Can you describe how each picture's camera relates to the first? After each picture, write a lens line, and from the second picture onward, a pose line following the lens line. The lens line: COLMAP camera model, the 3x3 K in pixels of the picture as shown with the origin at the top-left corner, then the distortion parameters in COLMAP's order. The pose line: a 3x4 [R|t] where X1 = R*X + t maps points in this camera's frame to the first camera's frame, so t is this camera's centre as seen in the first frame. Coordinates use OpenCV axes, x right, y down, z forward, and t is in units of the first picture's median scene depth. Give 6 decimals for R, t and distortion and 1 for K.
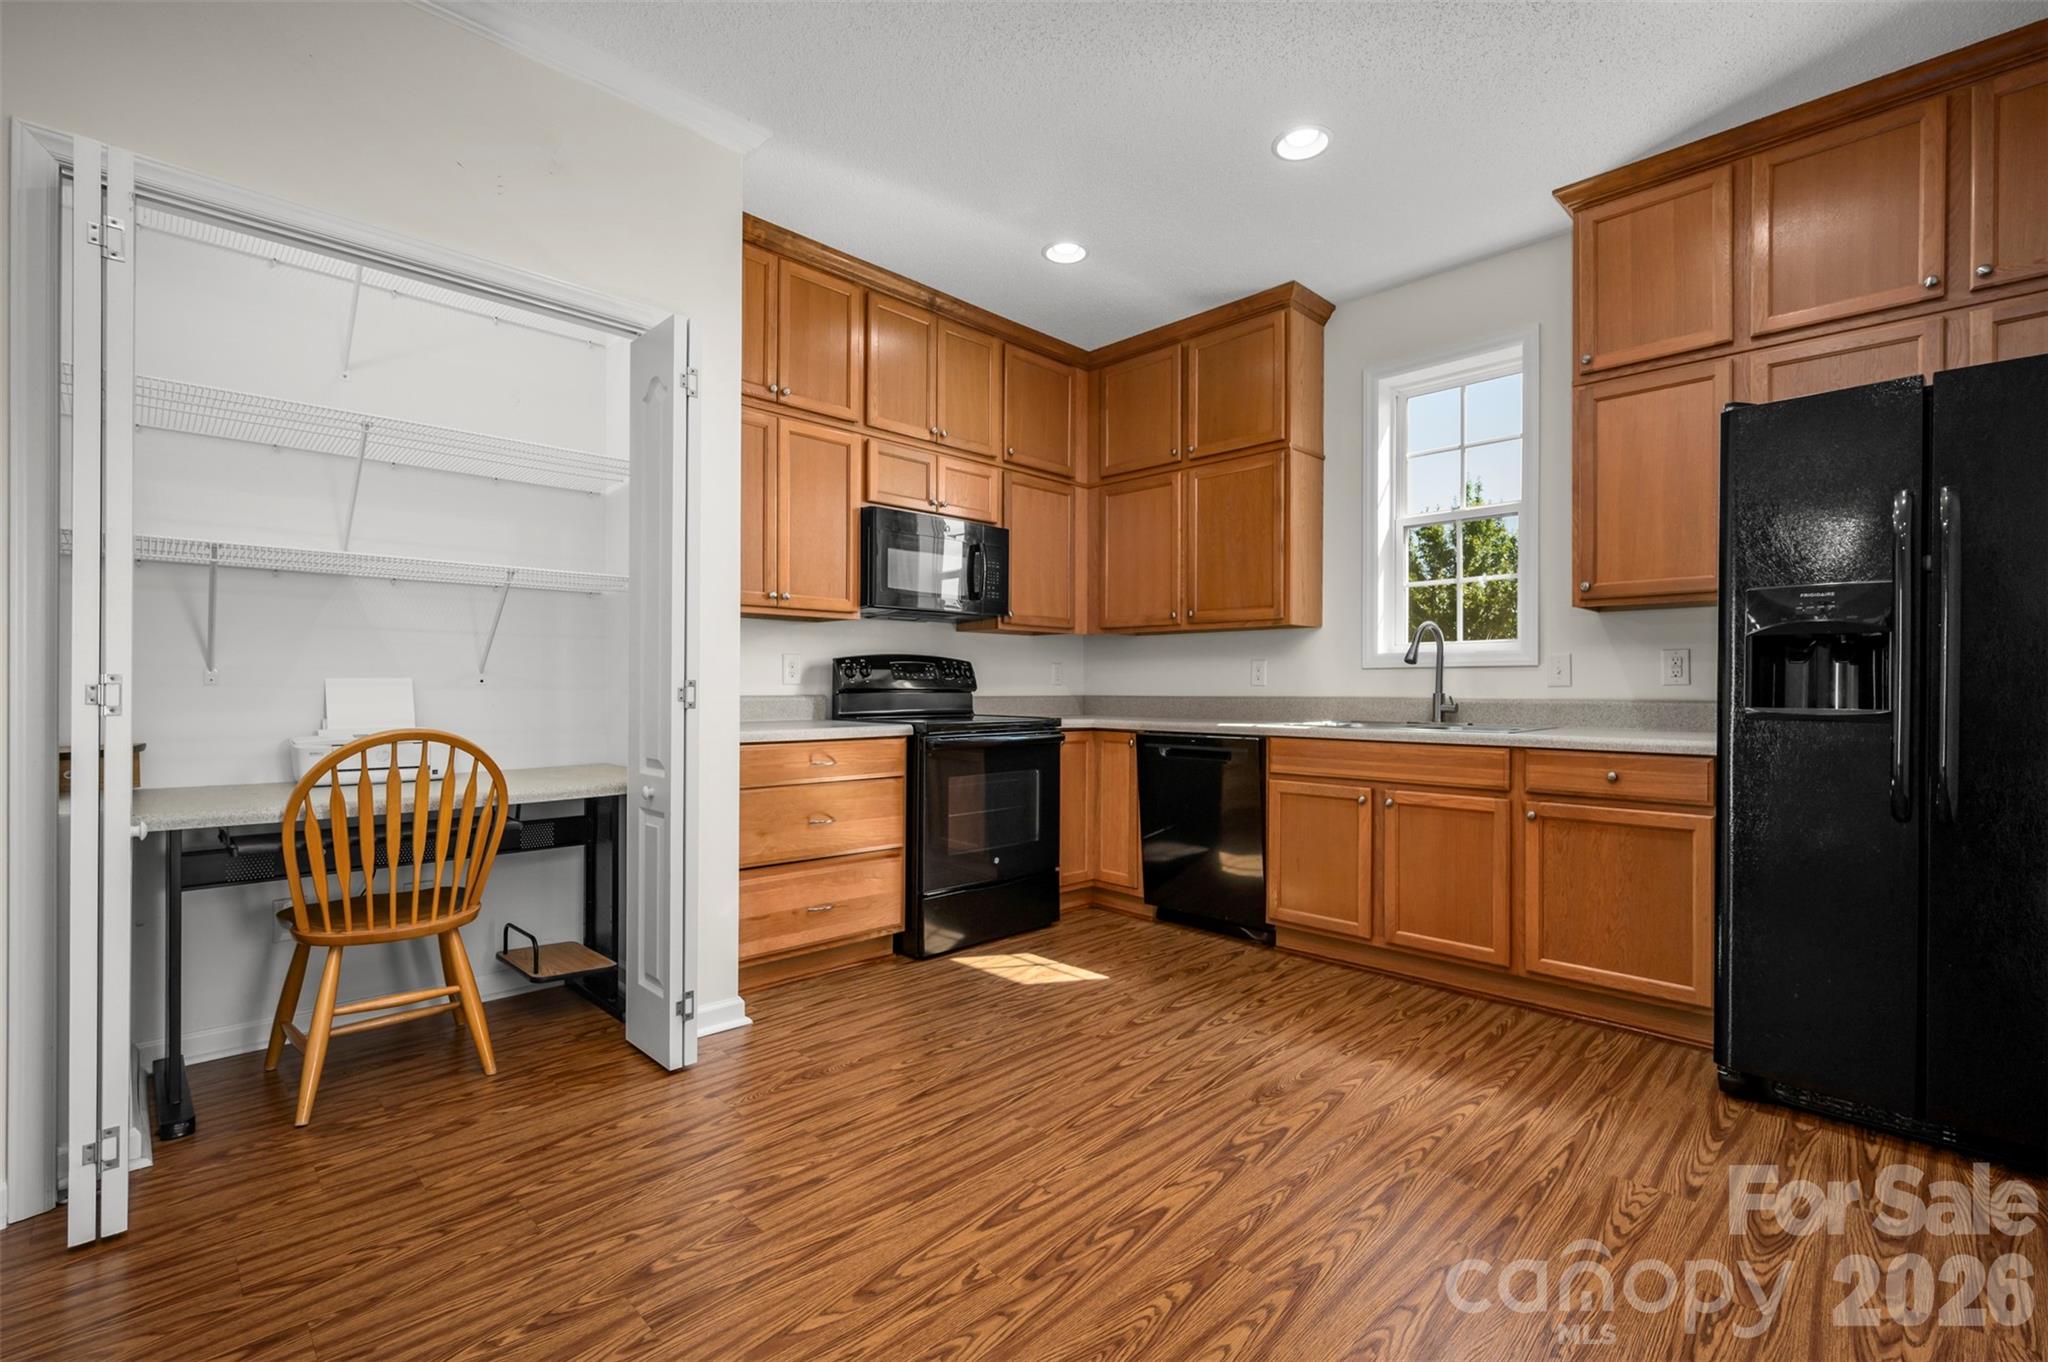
lens RADIAL K [[903.5, 0, 1020.8], [0, 903.5, 690.7], [0, 0, 1]] dist [-0.003958, 0.000766]
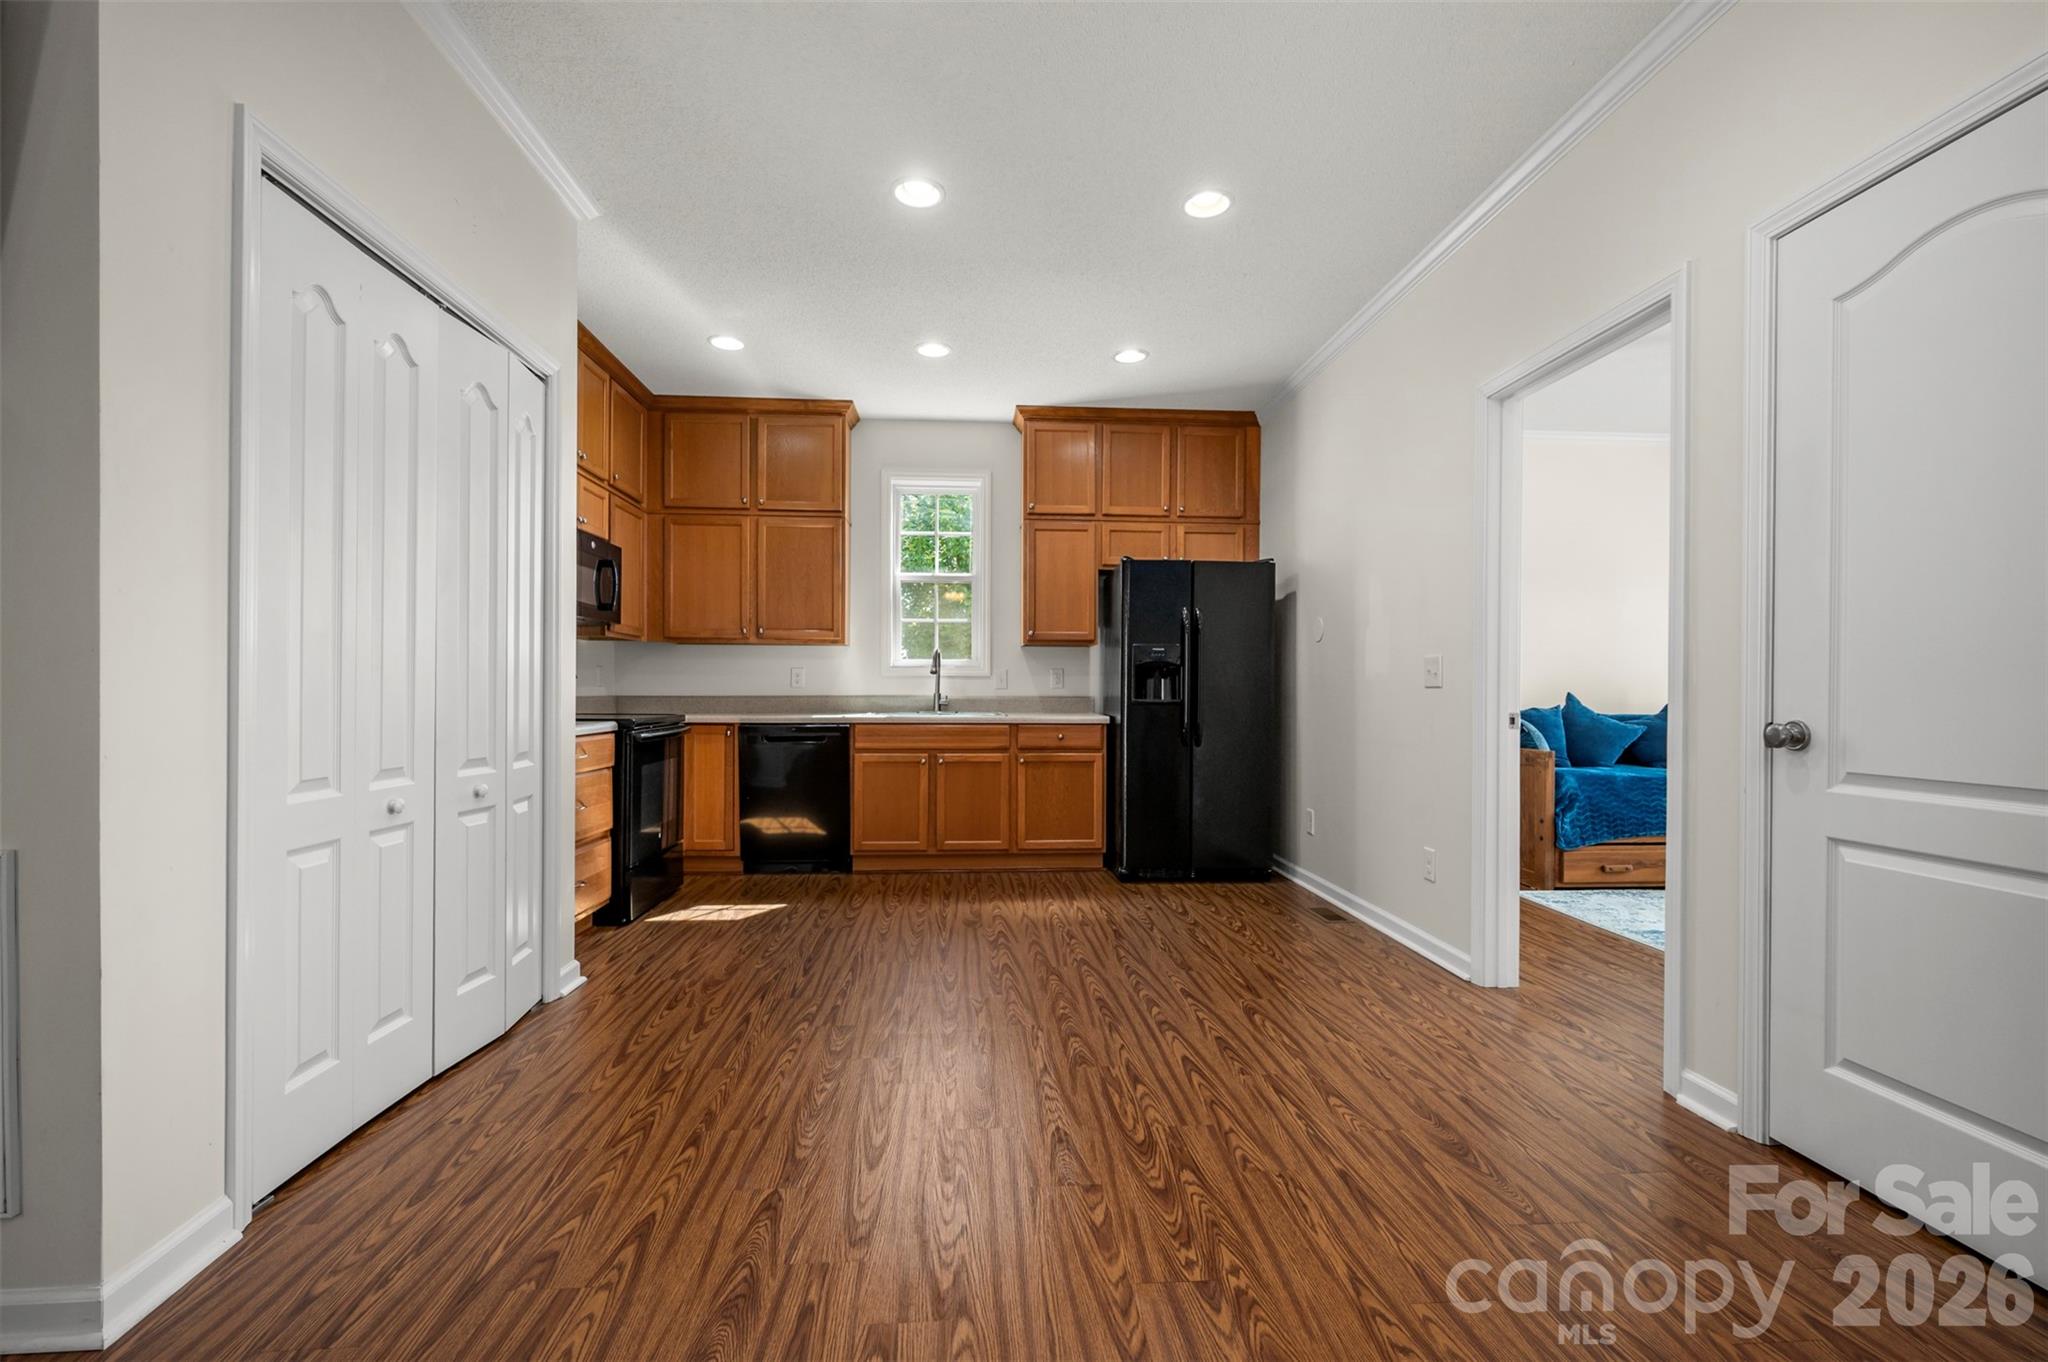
lens RADIAL K [[903.5, 0, 1028.3], [0, 903.5, 697.6], [0, 0, 1]] dist [-0.003958, 0.000766]
pose [[0.650686, -0.004890, 0.759331, -0.727170], [0.000276, 0.999981, 0.006202, 0.001055], [-0.759347, -0.003826, 0.650675, -0.158756]]
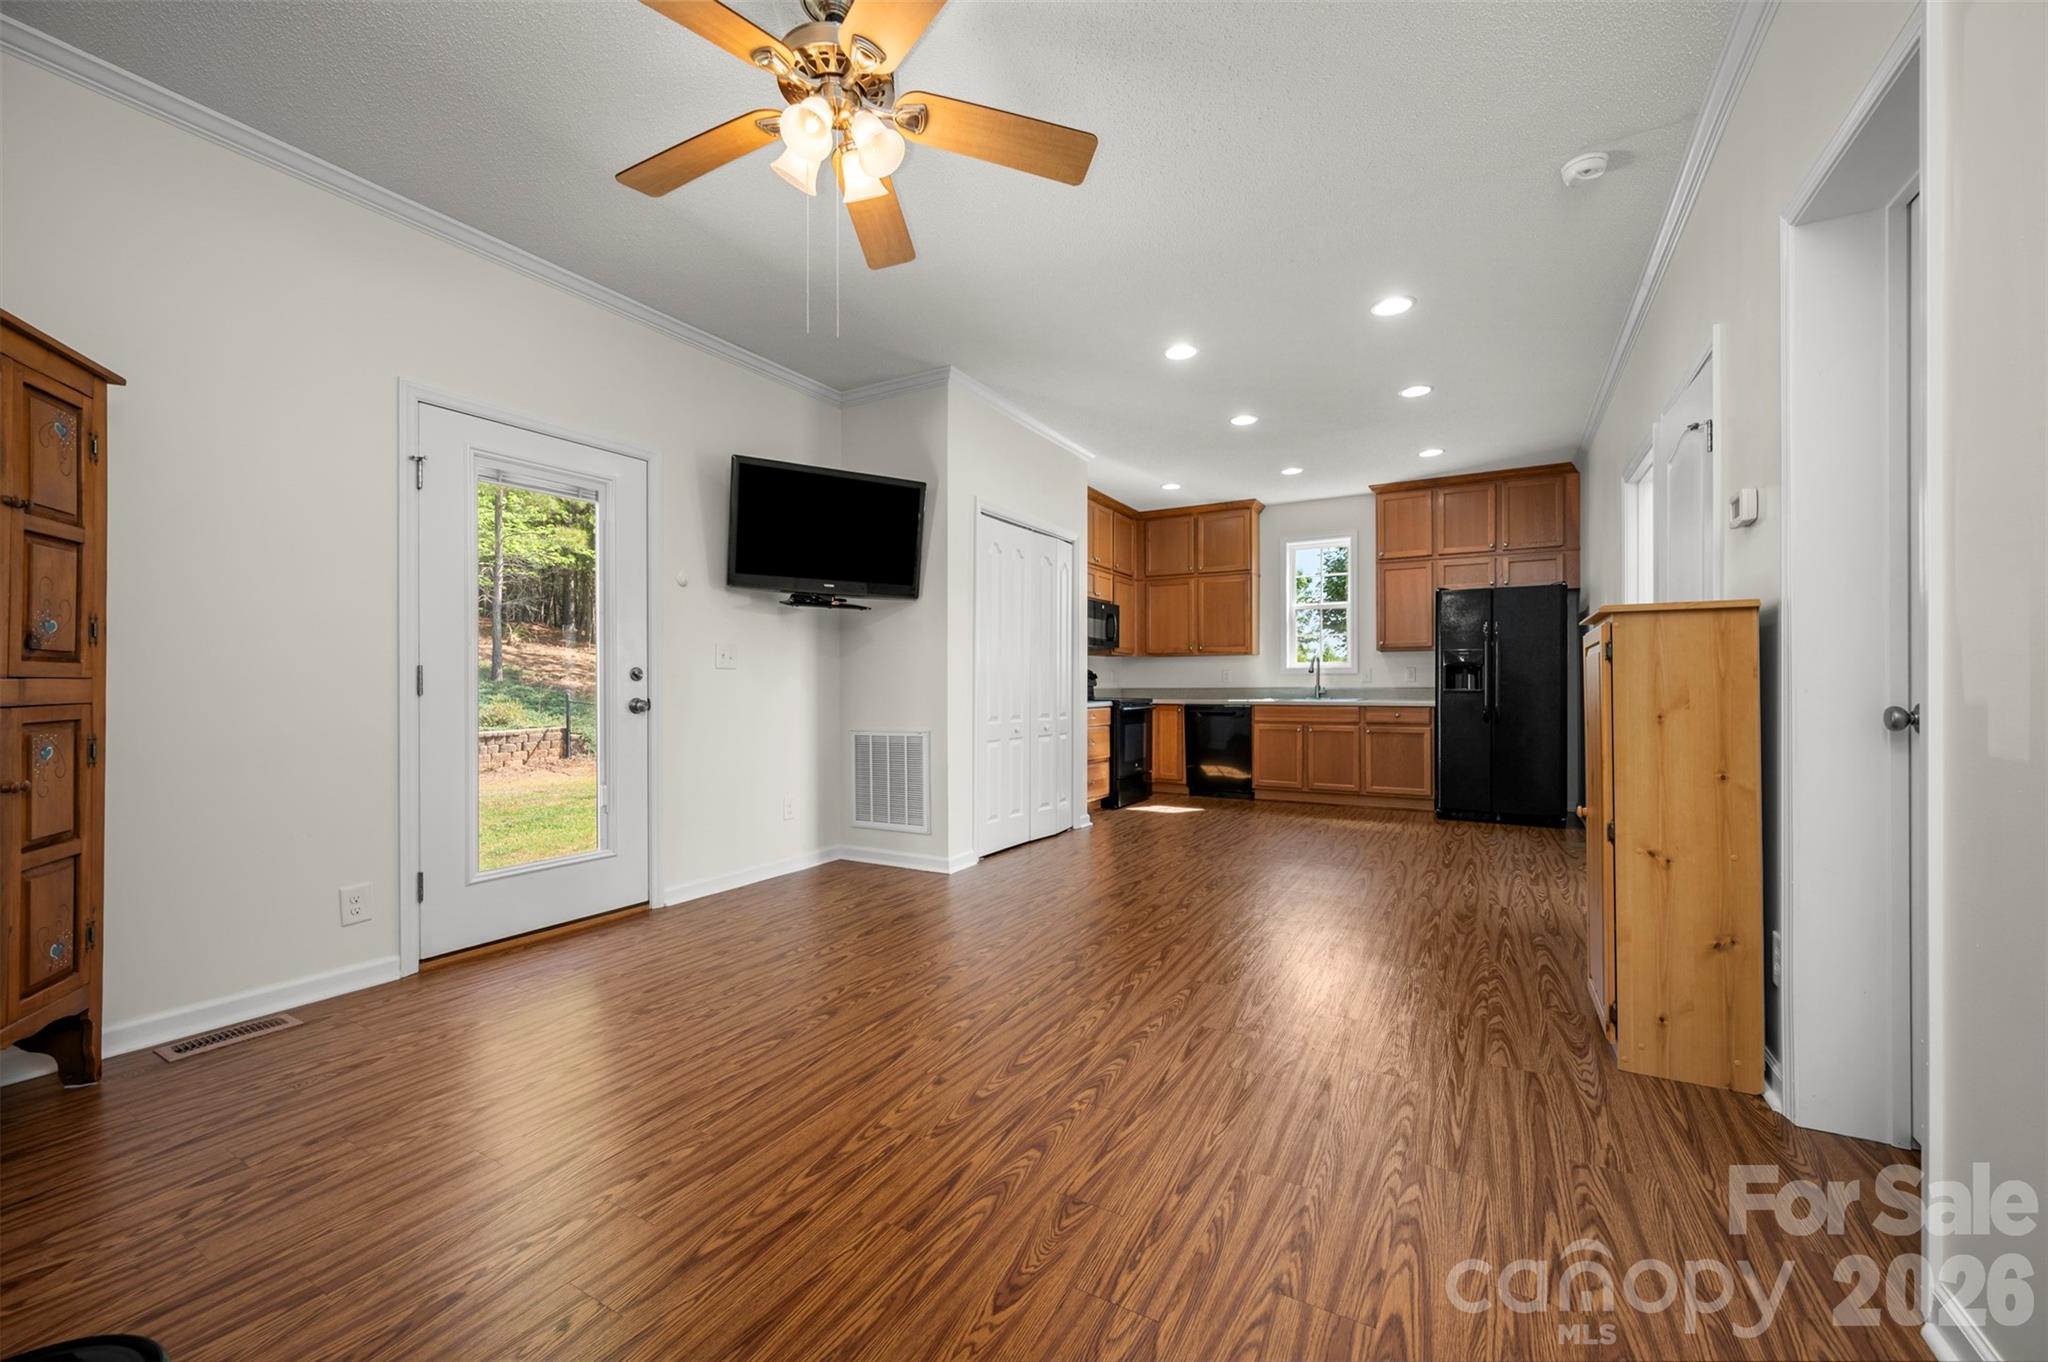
lens RADIAL K [[811.7, 0, 1023.0], [0, 811.7, 679.2], [0, 0, 1]] dist [-0.001138, -0.000312]
pose [[0.965531, -0.002427, 0.260276, -0.935020], [0.005115, 0.999940, -0.009652, 0.003274], [-0.260237, 0.010650, 0.965486, -0.932610]]
